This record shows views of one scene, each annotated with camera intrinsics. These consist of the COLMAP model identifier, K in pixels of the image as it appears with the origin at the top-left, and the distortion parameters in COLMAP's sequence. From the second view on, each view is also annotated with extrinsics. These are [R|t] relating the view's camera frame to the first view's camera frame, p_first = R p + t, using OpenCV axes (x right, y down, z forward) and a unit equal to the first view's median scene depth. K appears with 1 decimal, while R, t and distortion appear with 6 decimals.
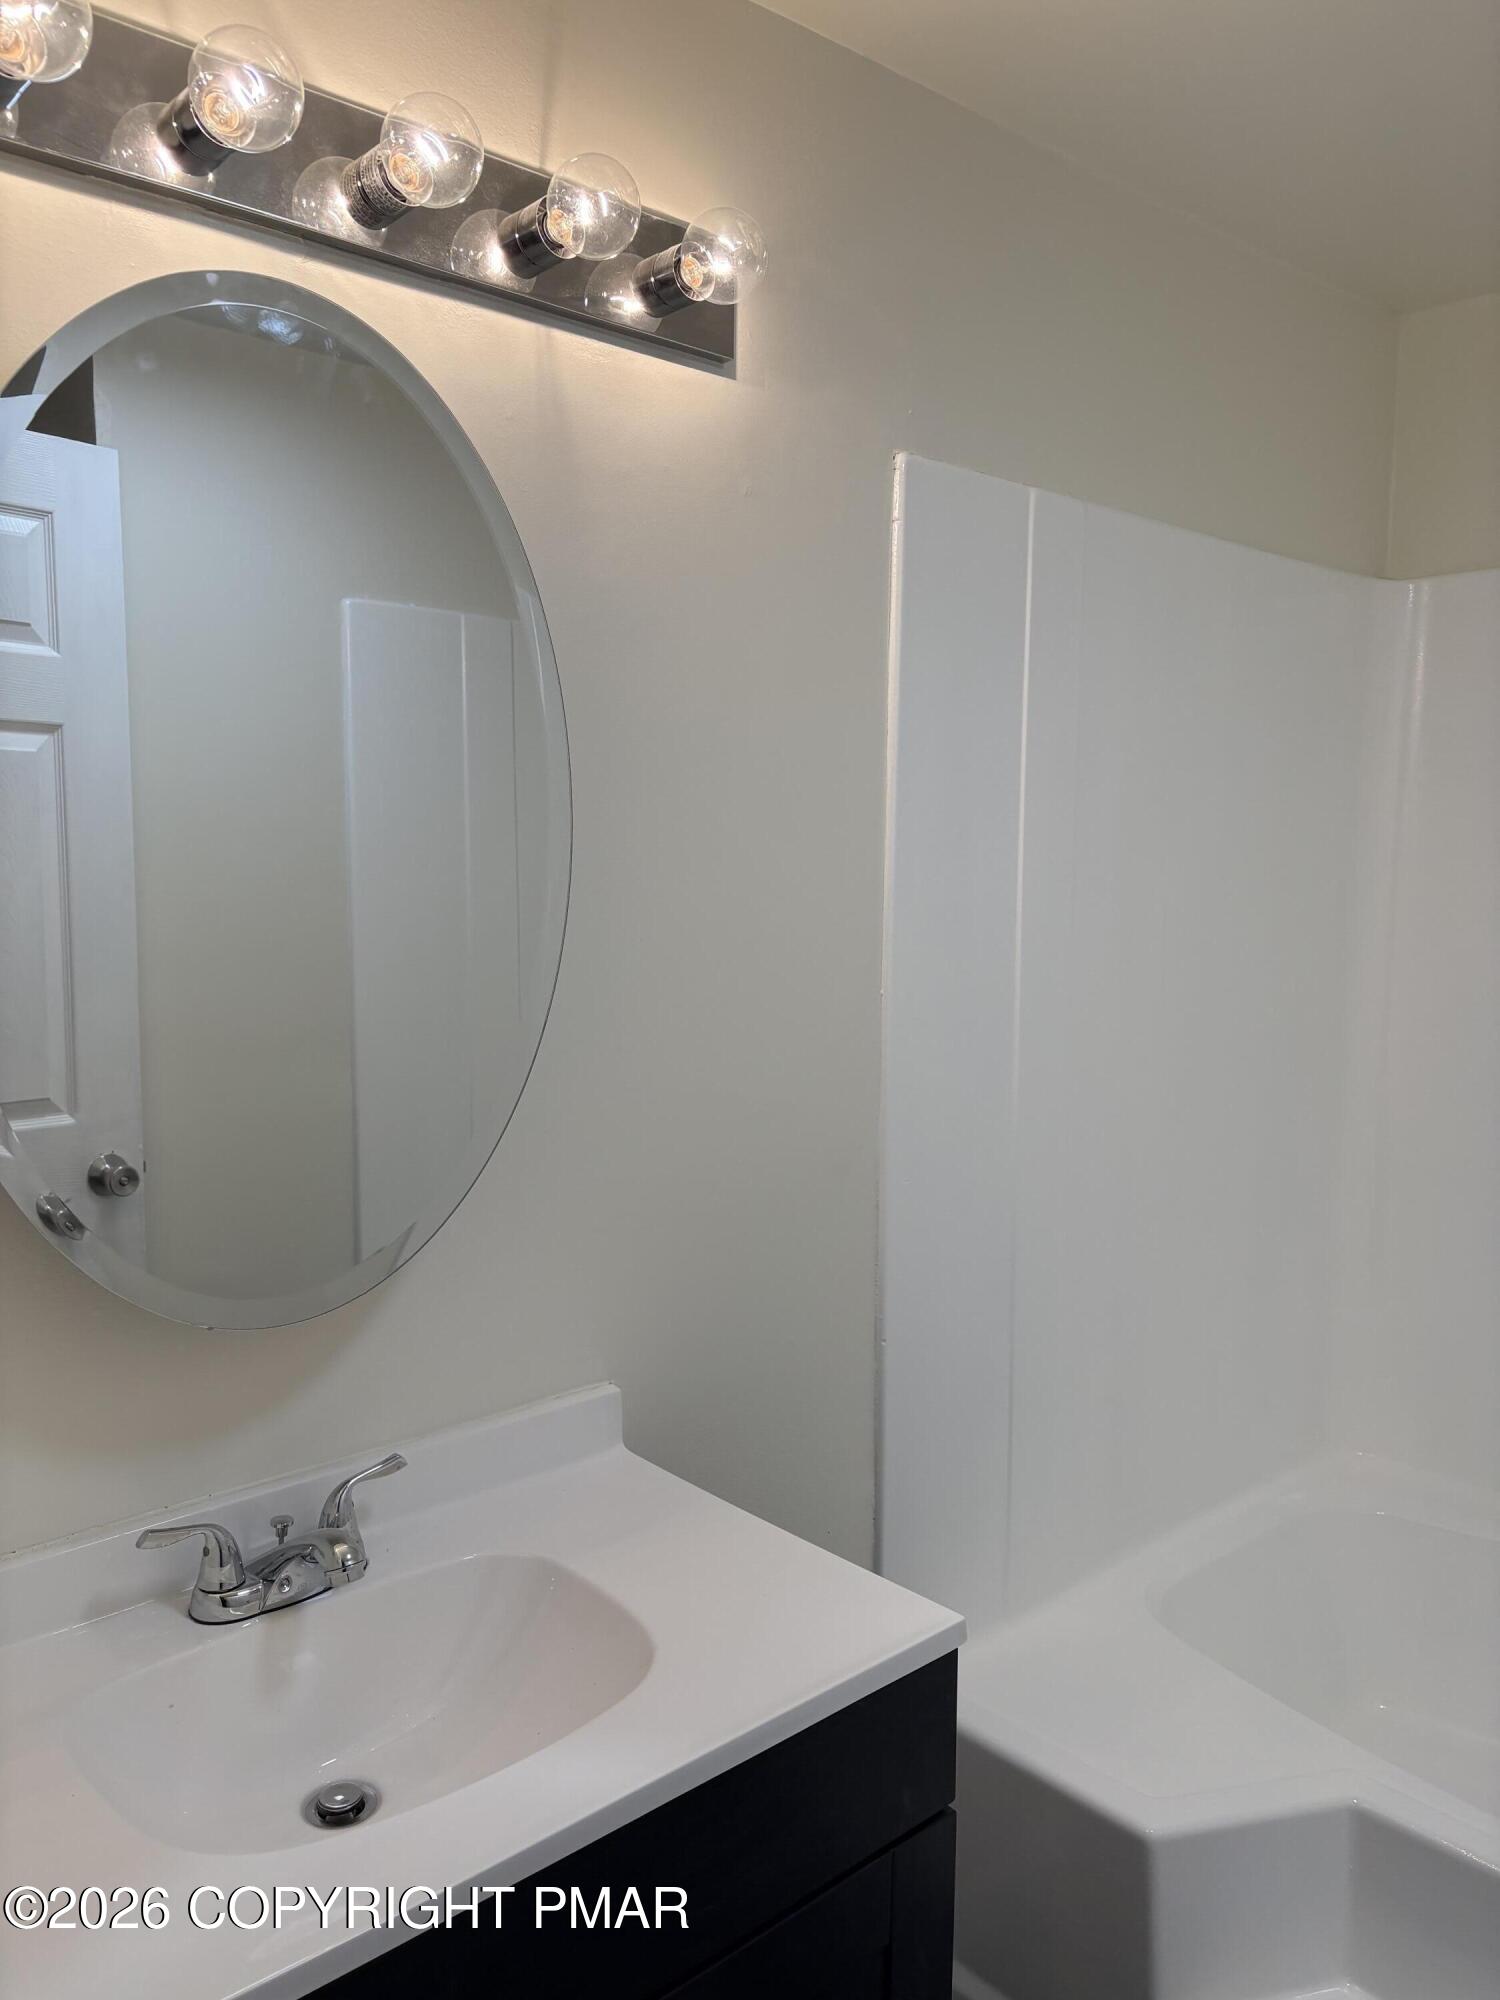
lens RADIAL K [[1505.5, 0, 744.5], [0, 1505.5, 1005.8], [0, 0, 1]] dist [0.033719, 0.000125]
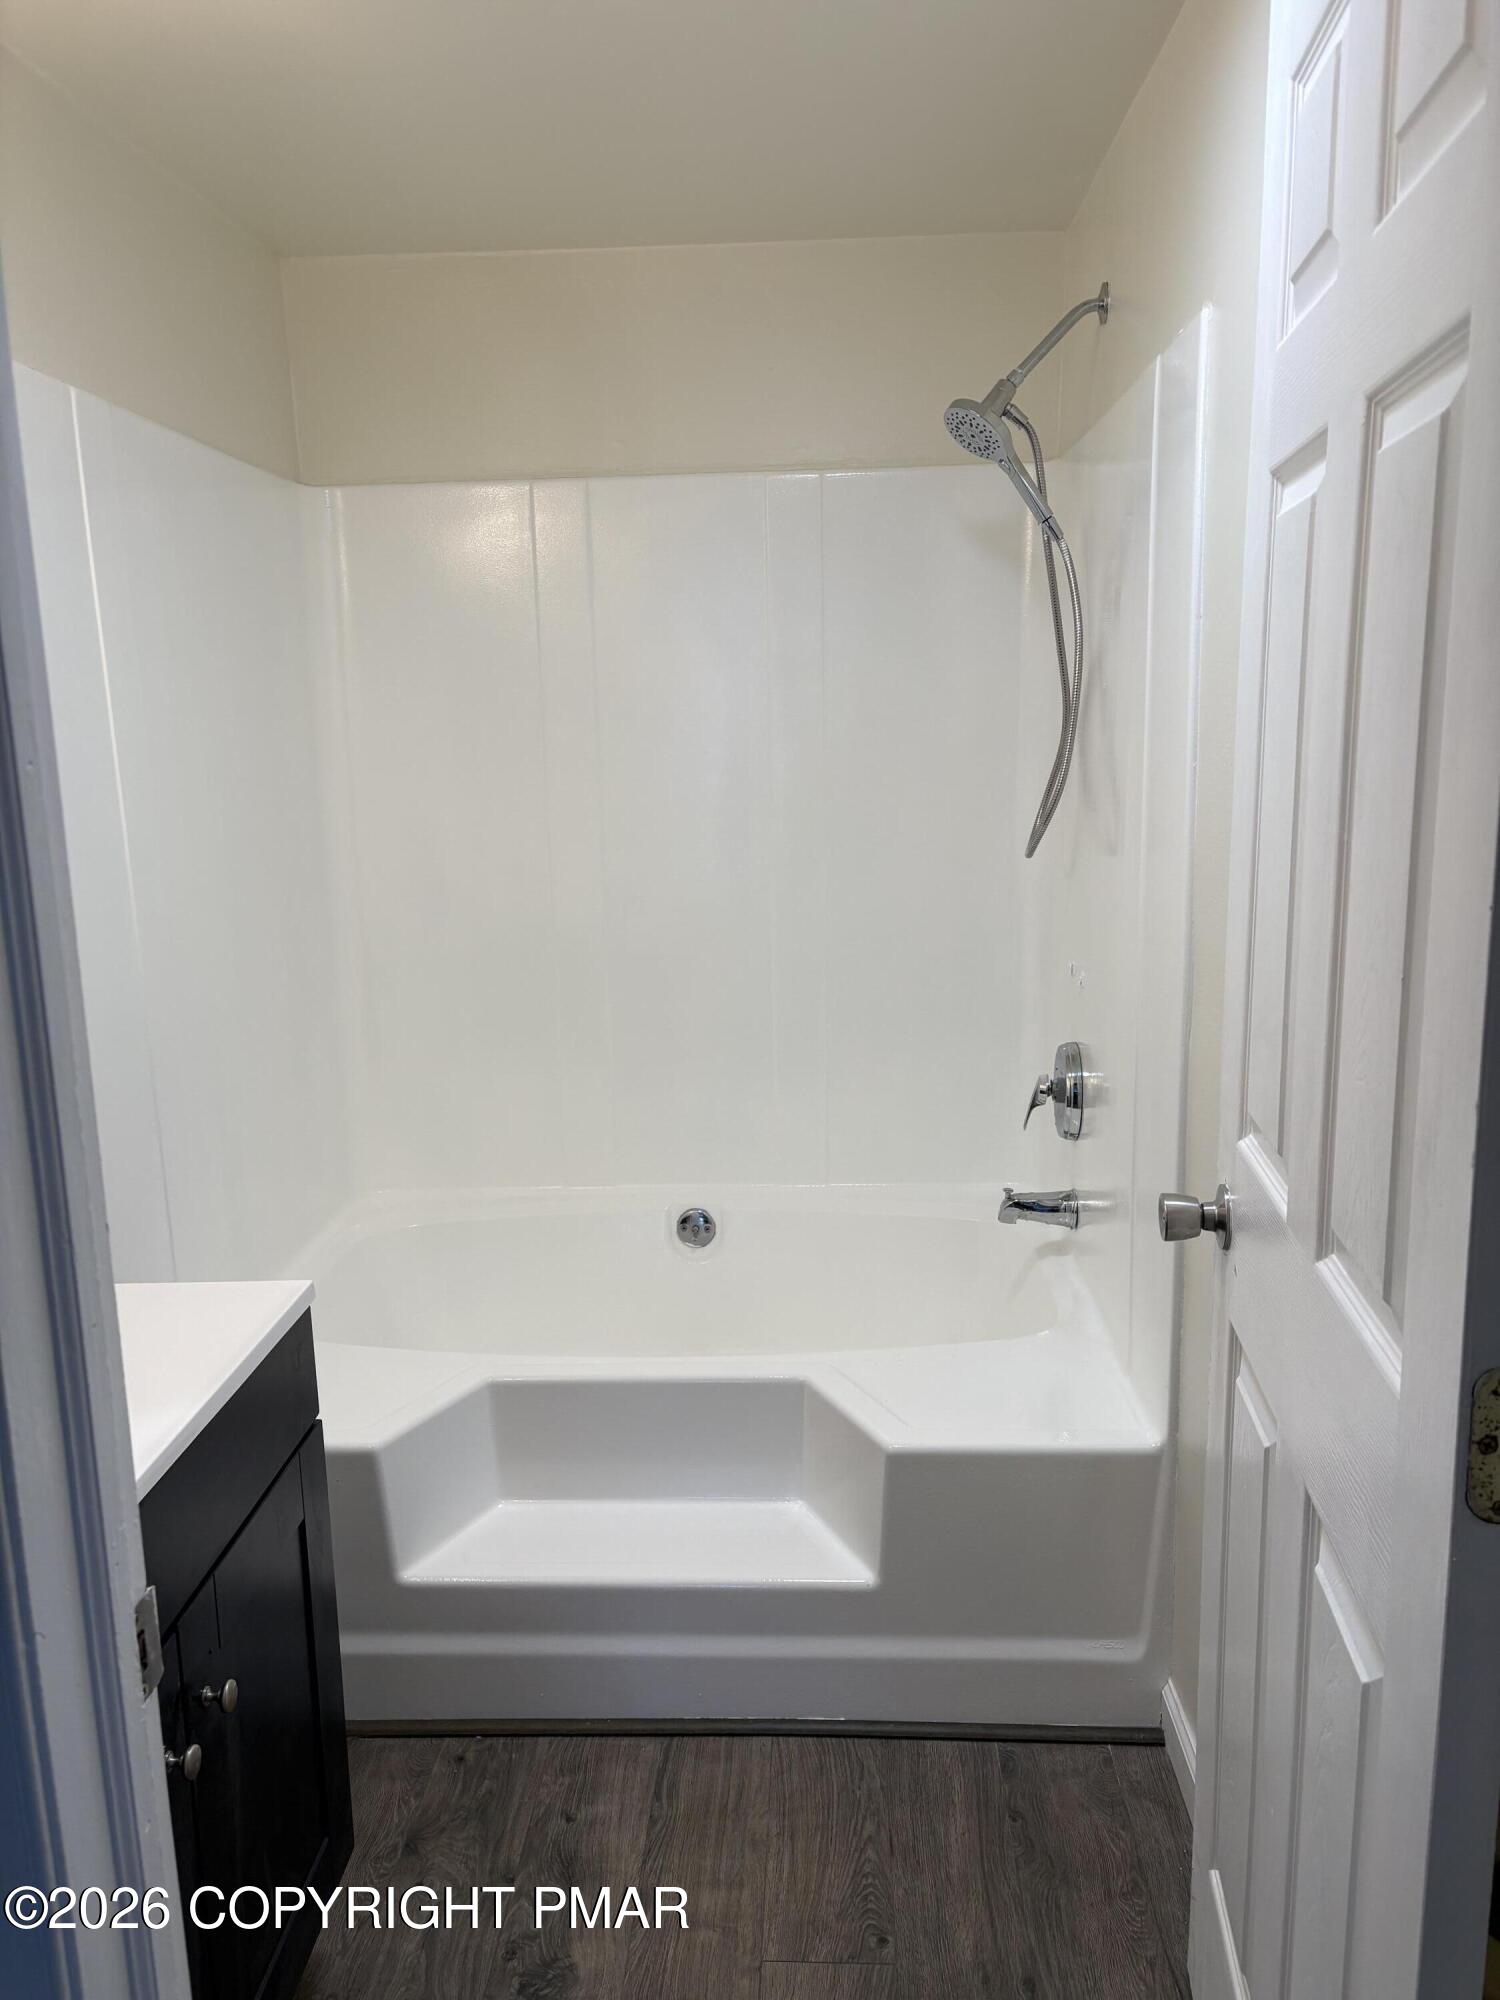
lens RADIAL K [[1505.5, 0, 744.5], [0, 1505.5, 1005.8], [0, 0, 1]] dist [0.033719, 0.000125]
pose [[0.701600, -0.166603, 0.692820, -0.438954], [0.103452, 0.985797, 0.132293, 0.014029], [-0.705021, -0.021143, 0.708871, -0.217782]]
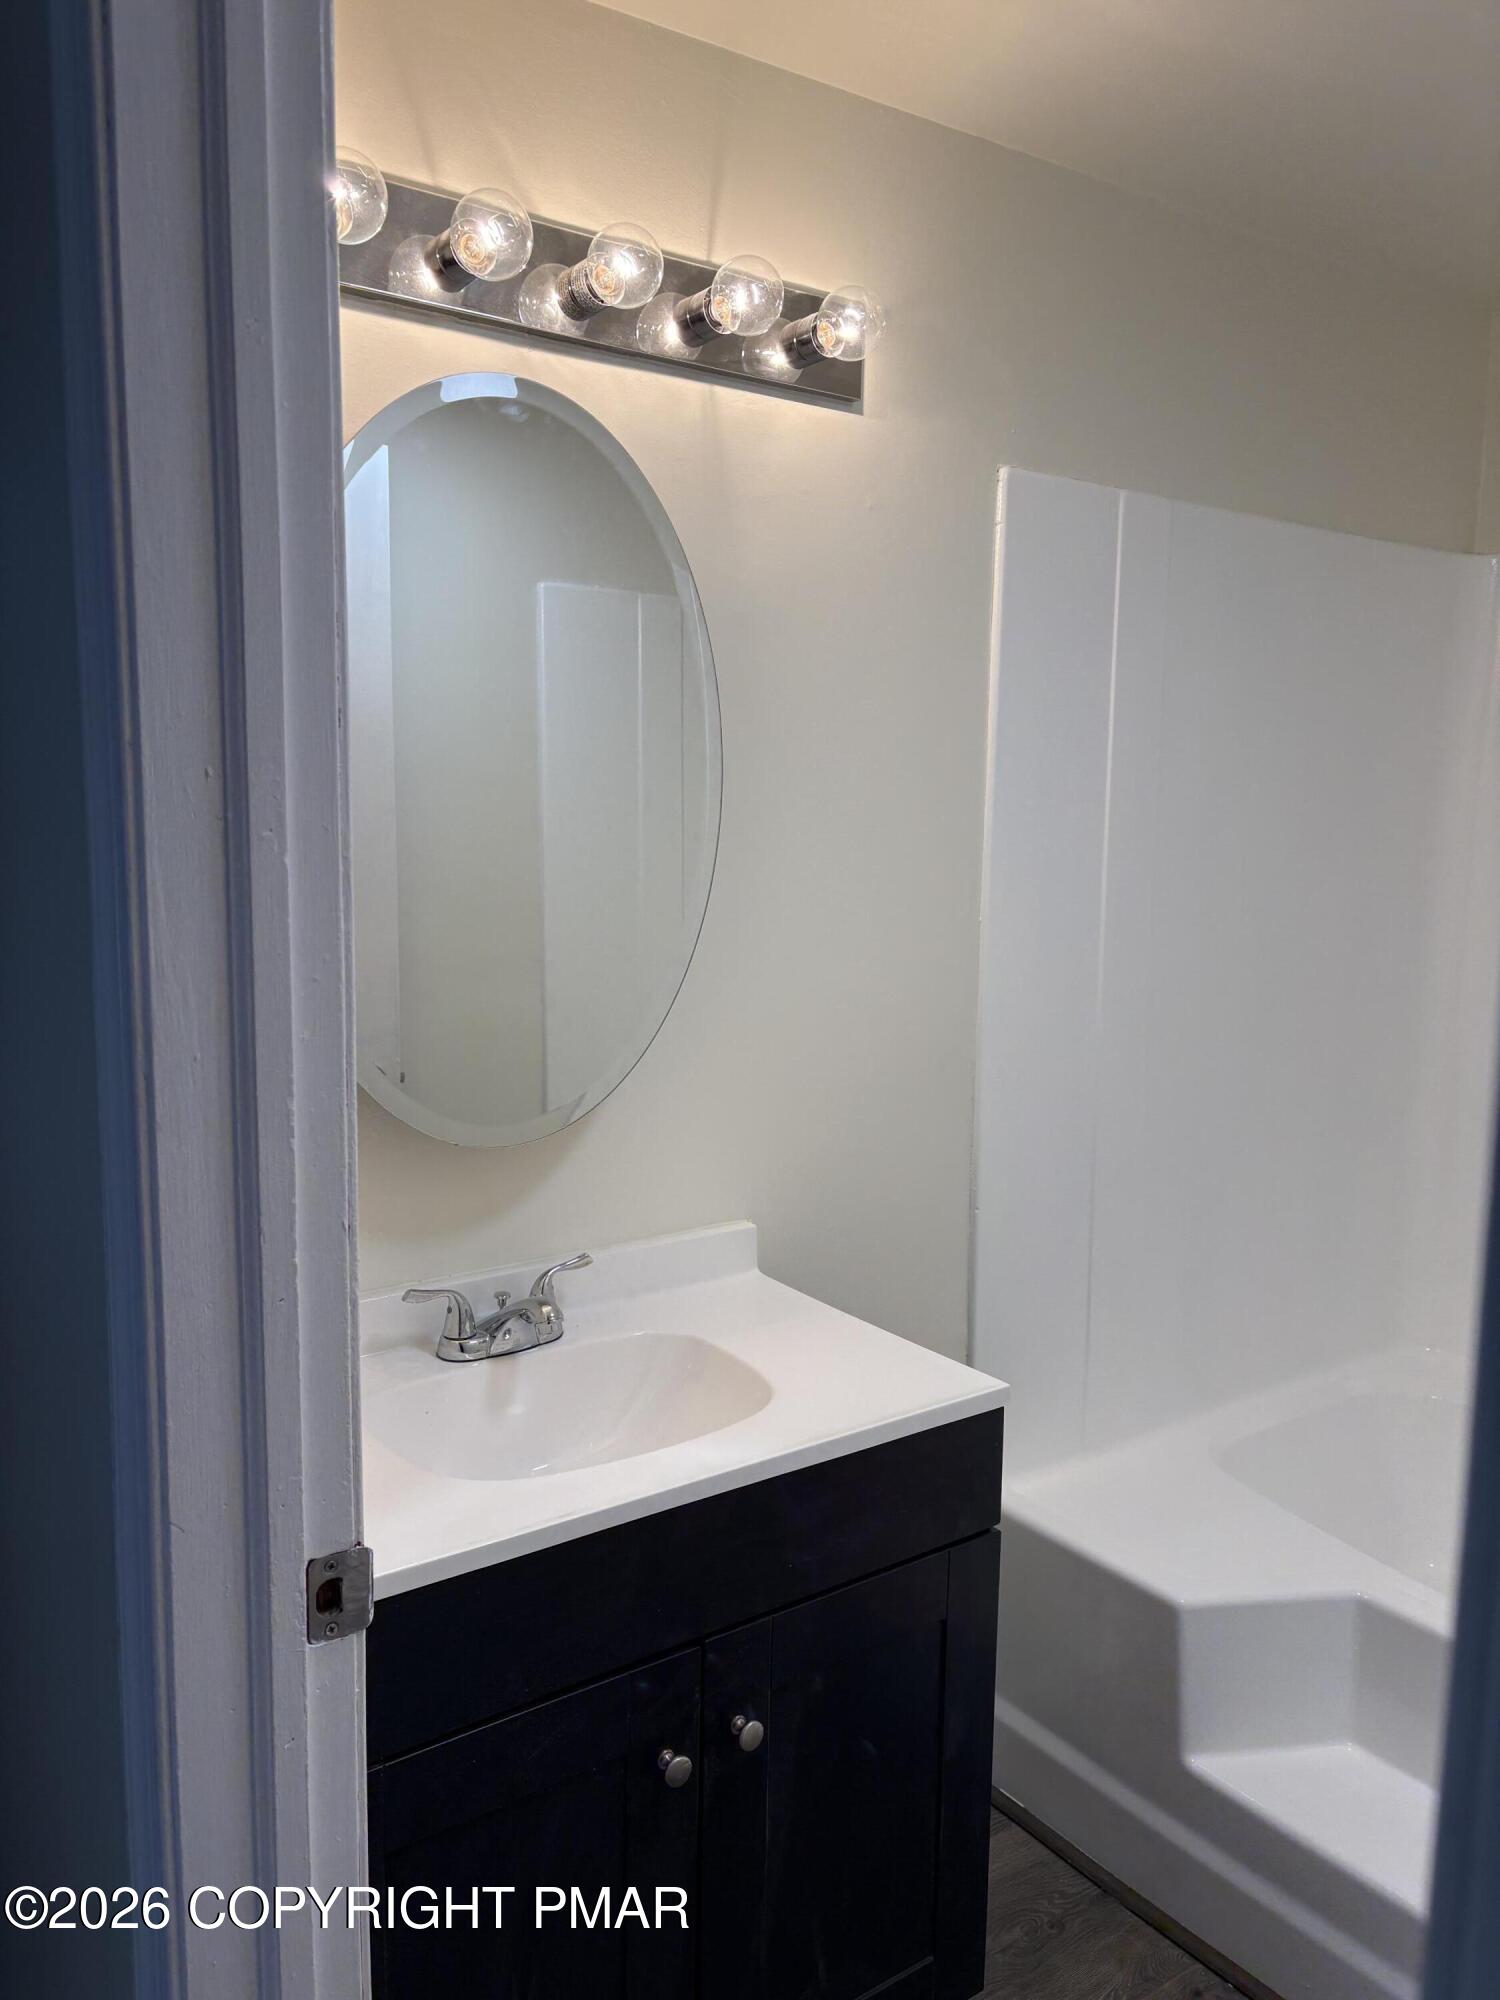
lens RADIAL K [[1492.3, 0, 750.0], [0, 1492.3, 1000.0], [0, 0, 1]] dist [0.084784, -0.126216]
pose [[0.994357, 0.017806, -0.104581, 0.046929], [-0.015127, 0.999538, 0.026355, 0.035973], [0.105002, -0.024625, 0.994167, -0.282750]]
